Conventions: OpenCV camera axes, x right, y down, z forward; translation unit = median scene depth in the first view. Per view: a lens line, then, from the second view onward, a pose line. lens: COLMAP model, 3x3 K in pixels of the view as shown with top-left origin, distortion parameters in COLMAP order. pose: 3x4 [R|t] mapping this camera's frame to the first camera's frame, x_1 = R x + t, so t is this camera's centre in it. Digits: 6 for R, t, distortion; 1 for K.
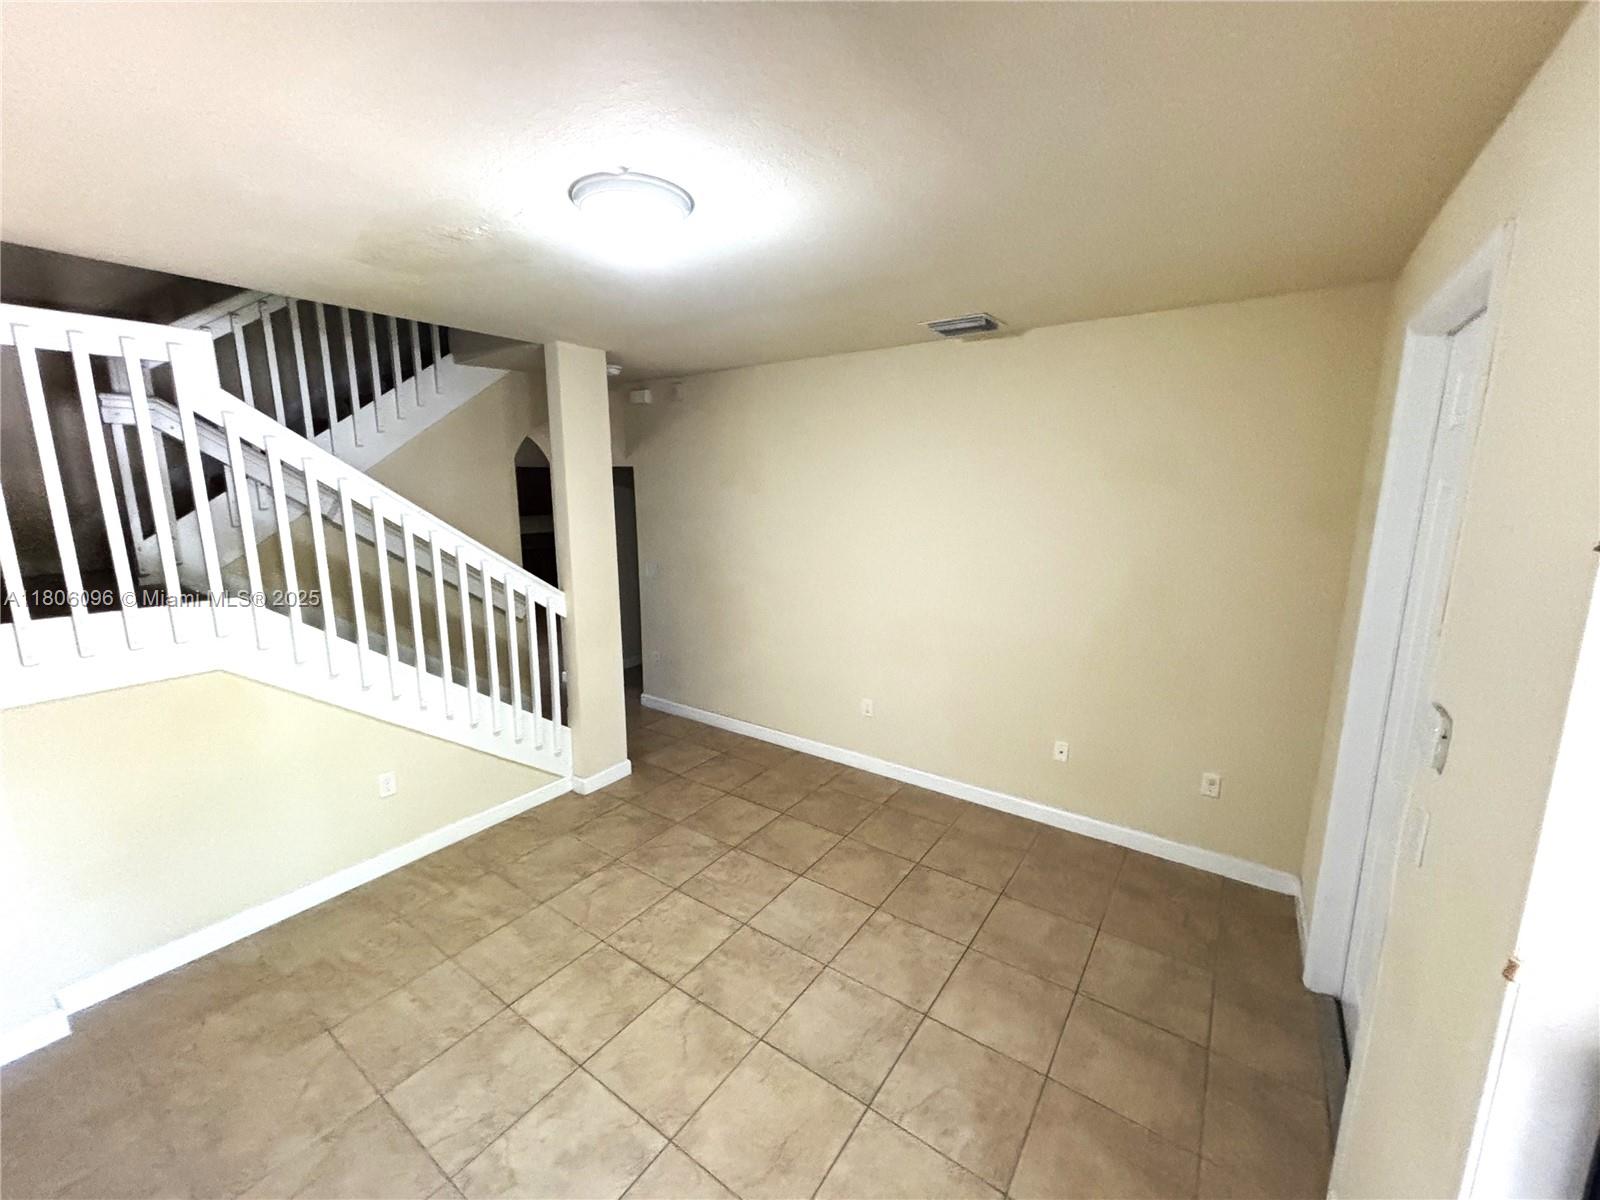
lens RADIAL K [[644.7, 0, 796.6], [0, 644.7, 598.1], [0, 0, 1]] dist [-0.000982, -0.000143]
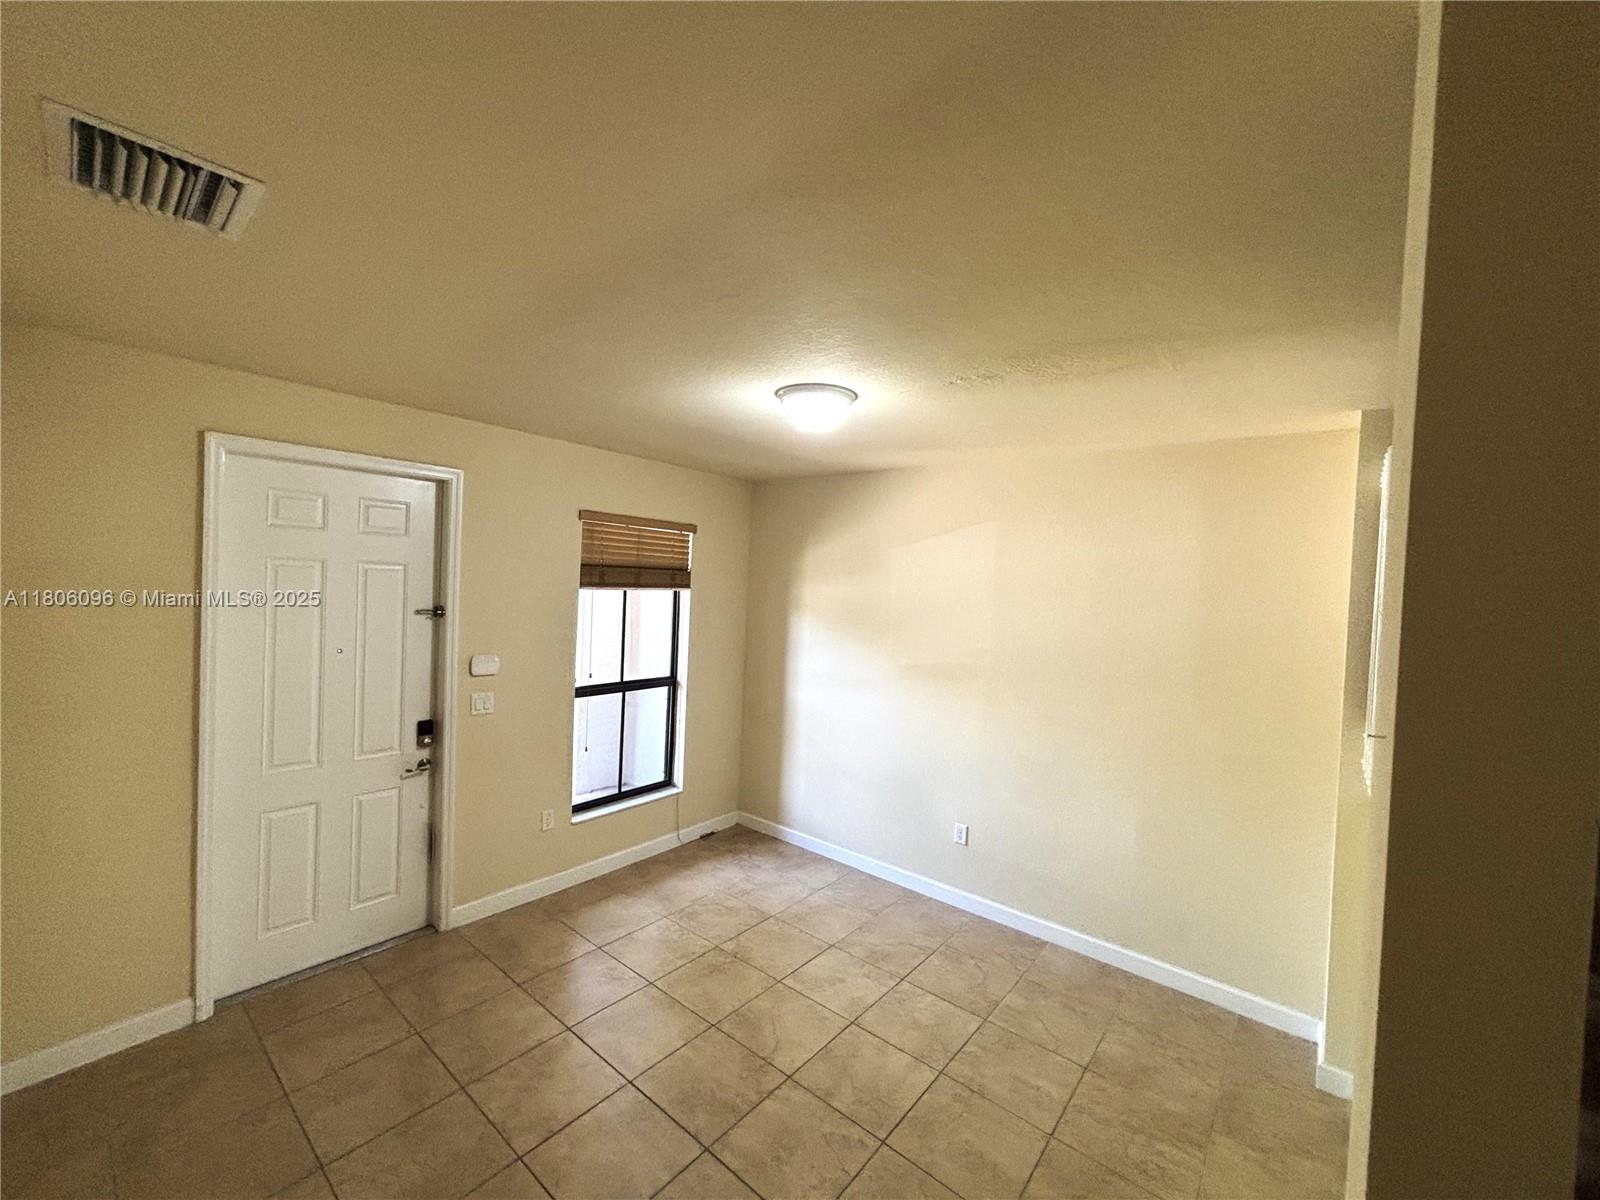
lens RADIAL K [[644.7, 0, 796.6], [0, 644.7, 598.1], [0, 0, 1]] dist [-0.000982, -0.000143]
pose [[-0.996467, -0.036787, 0.075502, -0.259752], [-0.020875, 0.979244, 0.201609, -0.343502], [-0.081352, 0.199321, -0.976552, 1.901491]]
